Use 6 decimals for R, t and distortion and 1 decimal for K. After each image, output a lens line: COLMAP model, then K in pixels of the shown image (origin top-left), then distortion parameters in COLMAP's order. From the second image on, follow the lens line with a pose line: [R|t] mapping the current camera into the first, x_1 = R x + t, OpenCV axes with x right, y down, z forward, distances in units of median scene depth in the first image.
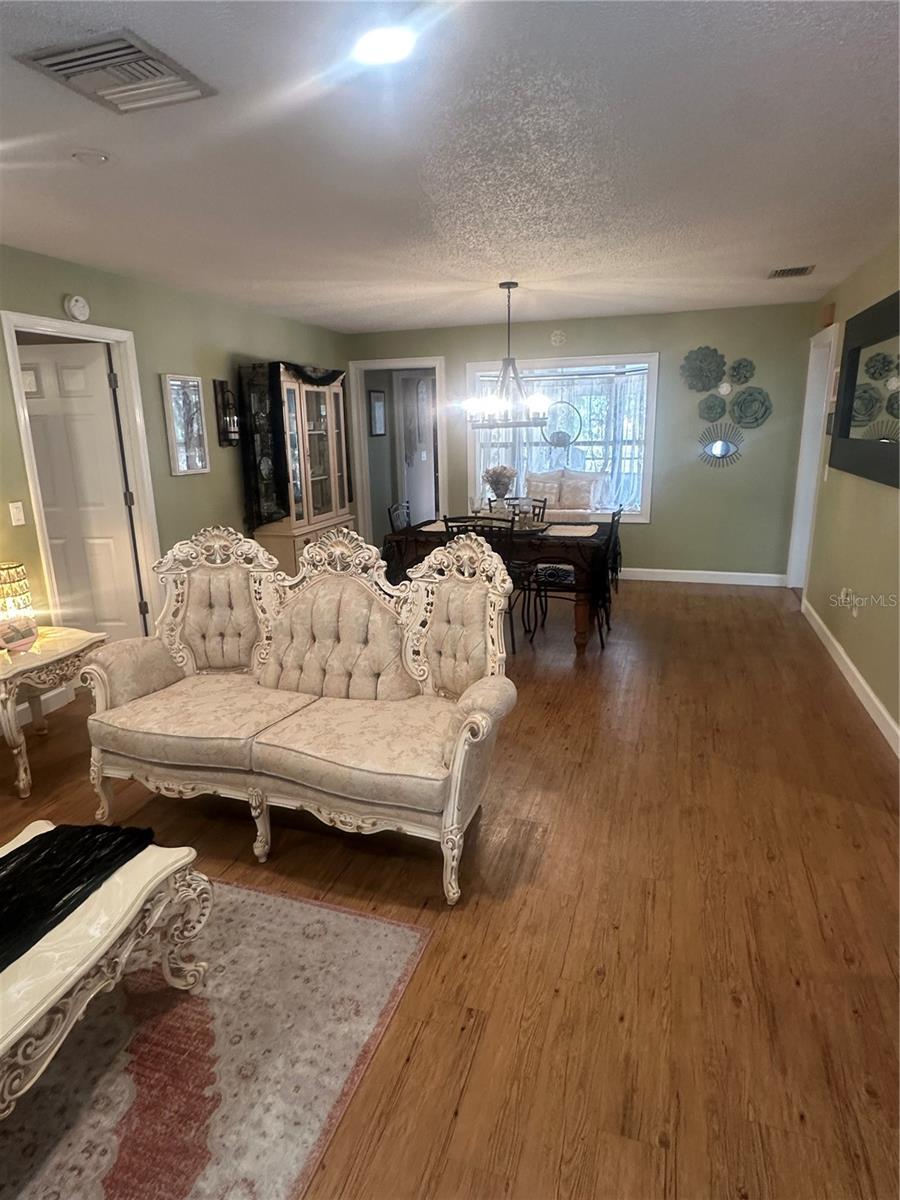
lens RADIAL K [[679.7, 0, 451.3], [0, 679.7, 598.6], [0, 0, 1]] dist [-0.004594, 0.001713]
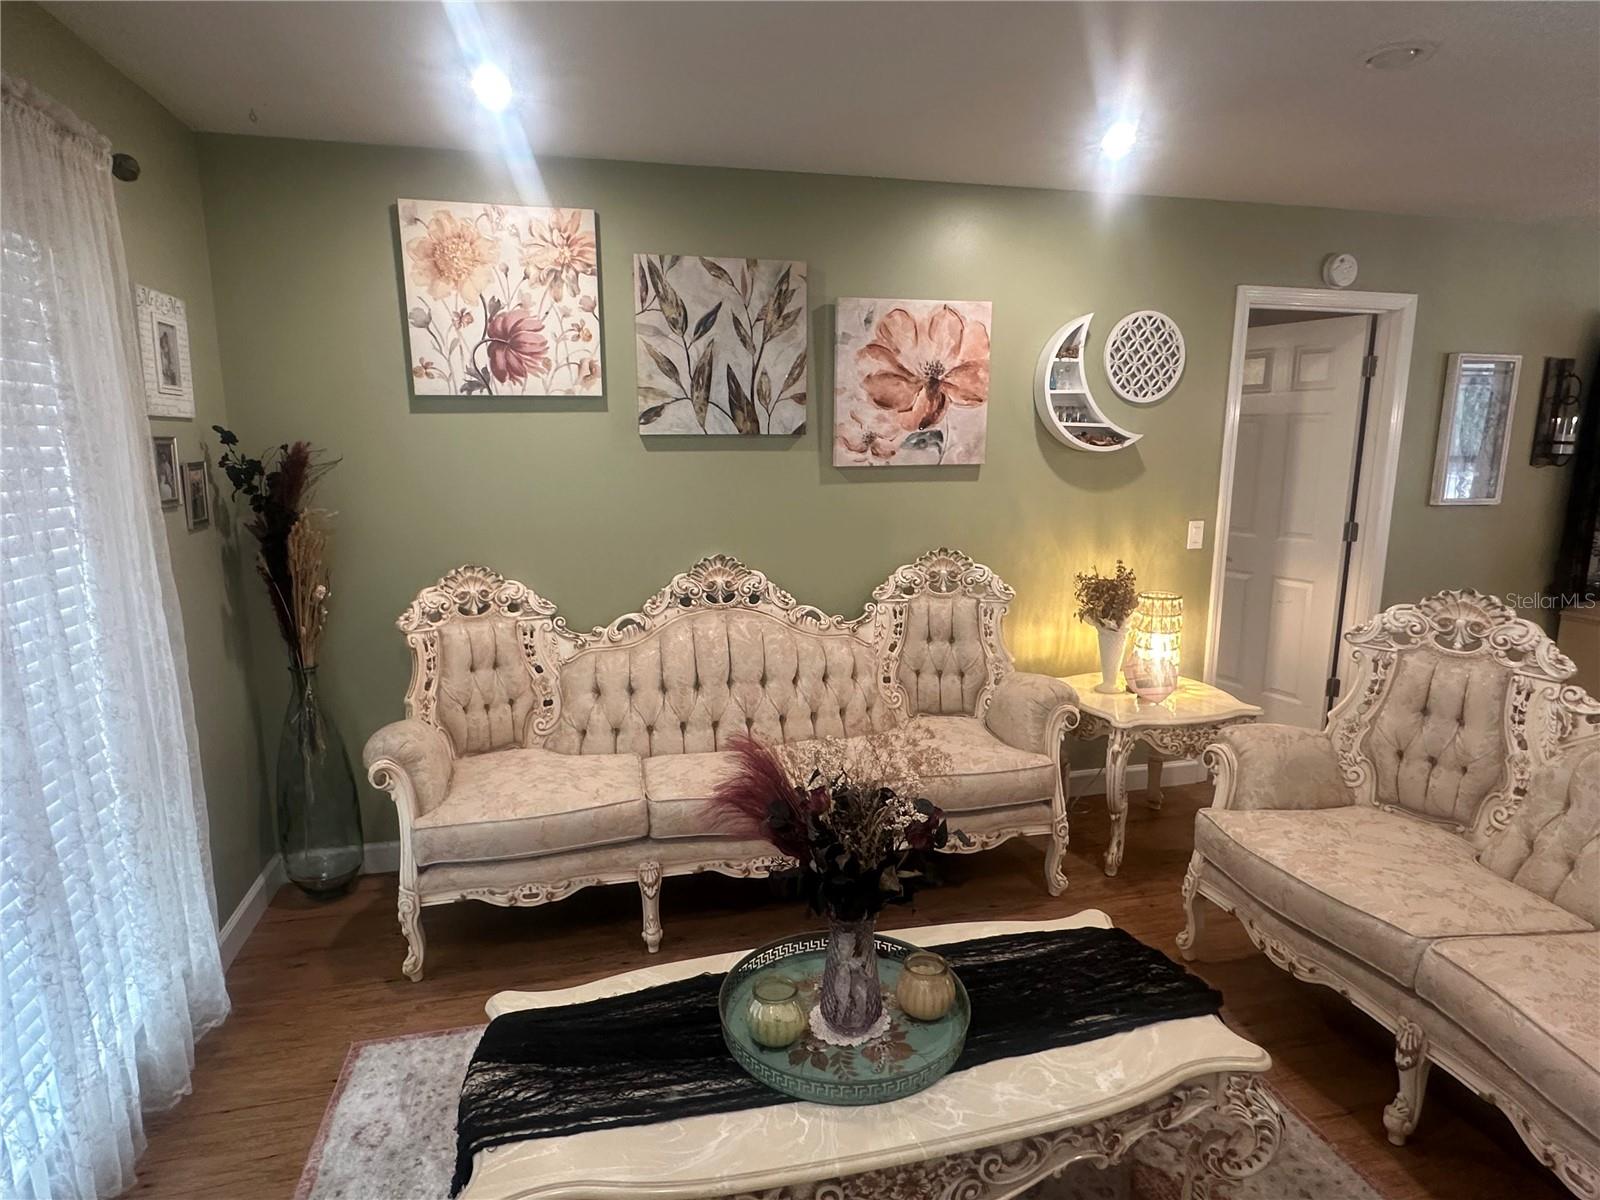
lens RADIAL K [[906.2, 0, 795.7], [0, 906.2, 605.8], [0, 0, 1]] dist [-0.004594, 0.001713]
pose [[0.525613, 0.175563, -0.832411, 0.022981], [-0.222088, 0.972861, 0.064951, -0.009577], [0.821224, 0.150729, 0.550339, 0.039839]]
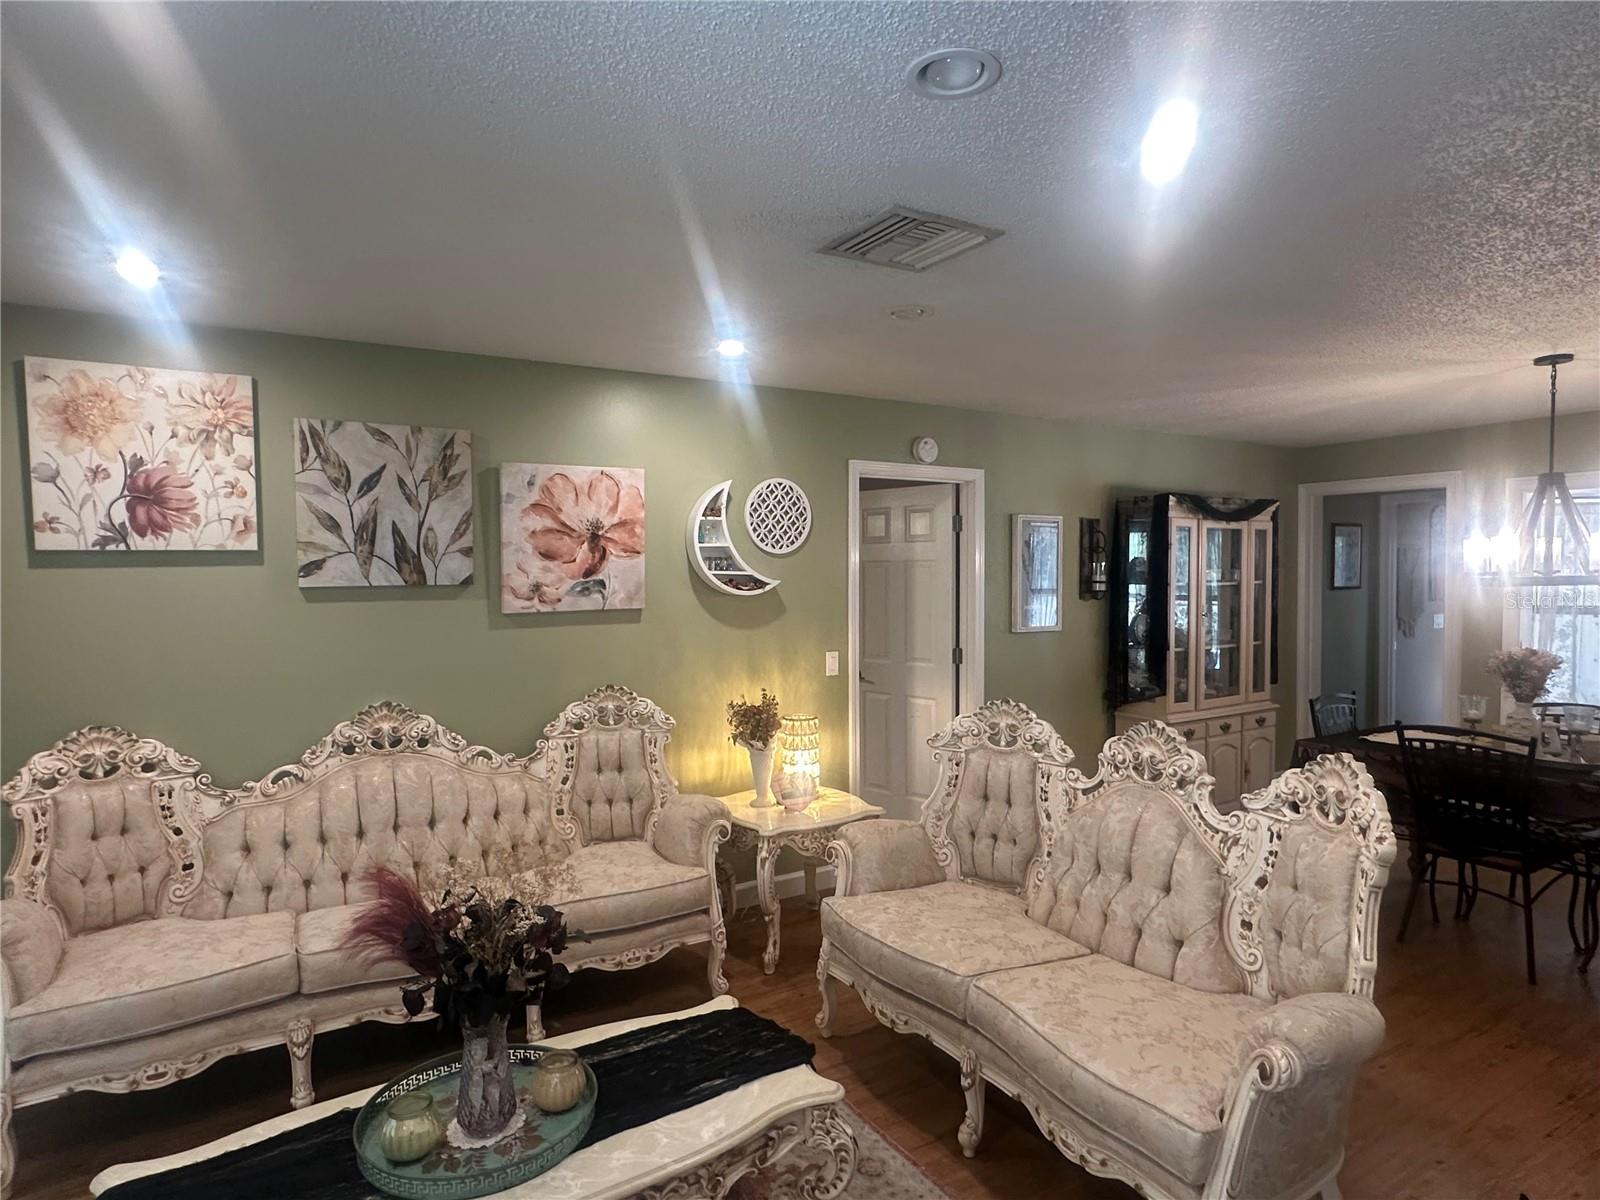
lens RADIAL K [[906.2, 0, 795.5], [0, 906.2, 606.4], [0, 0, 1]] dist [-0.004594, 0.001713]
pose [[0.758975, 0.039426, -0.649925, 0.164704], [-0.169835, 0.975599, -0.139149, -0.023150], [0.628580, 0.215991, 0.747152, 0.013124]]
